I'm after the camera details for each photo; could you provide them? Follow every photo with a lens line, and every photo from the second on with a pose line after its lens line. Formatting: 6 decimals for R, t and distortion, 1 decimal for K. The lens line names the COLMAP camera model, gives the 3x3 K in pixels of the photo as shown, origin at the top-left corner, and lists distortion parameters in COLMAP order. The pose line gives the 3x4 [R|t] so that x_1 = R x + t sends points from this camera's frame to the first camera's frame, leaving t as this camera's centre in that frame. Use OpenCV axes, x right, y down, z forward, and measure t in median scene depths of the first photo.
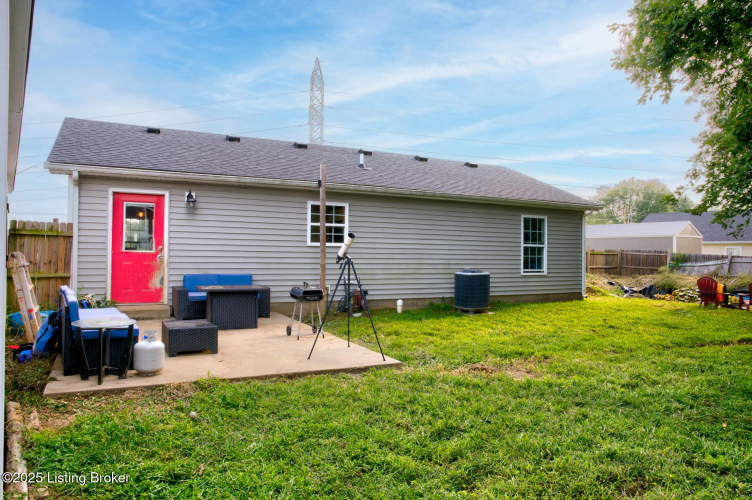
lens RADIAL K [[530.9, 0, 378.8], [0, 530.9, 245.8], [0, 0, 1]] dist [-0.033816, -0.000574]
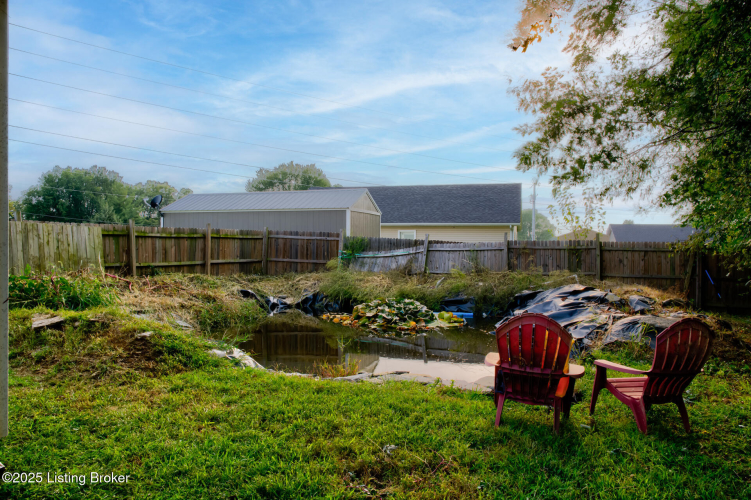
lens RADIAL K [[552.4, 0, 373.0], [0, 552.4, 248.7], [0, 0, 1]] dist [-0.063460, -0.002087]
pose [[0.827791, -0.007978, 0.560979, 0.429840], [-0.008360, 0.999612, 0.026554, 0.020591], [-0.560974, -0.026671, 0.827404, 0.862791]]
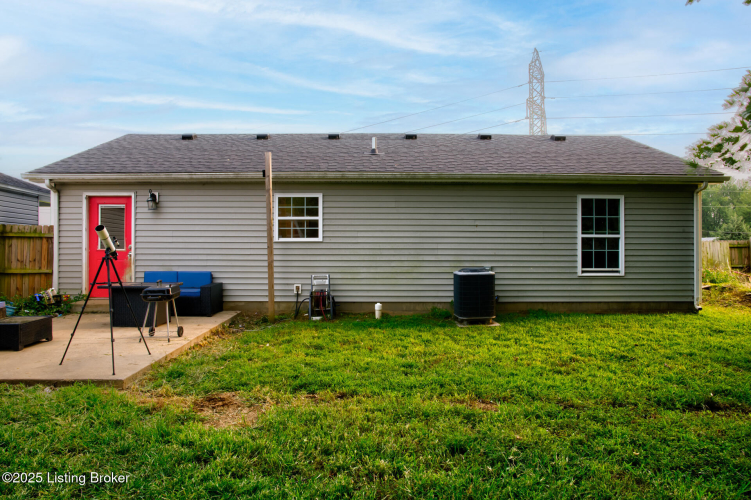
lens RADIAL K [[516.3, 0, 369.4], [0, 516.3, 250.0], [0, 0, 1]] dist [-0.026501, 0.008215]
pose [[0.885902, -0.012755, -0.463698, 0.345692], [0.017136, 0.999839, 0.005234, 0.009935], [0.463557, -0.012583, 0.885978, 0.219330]]
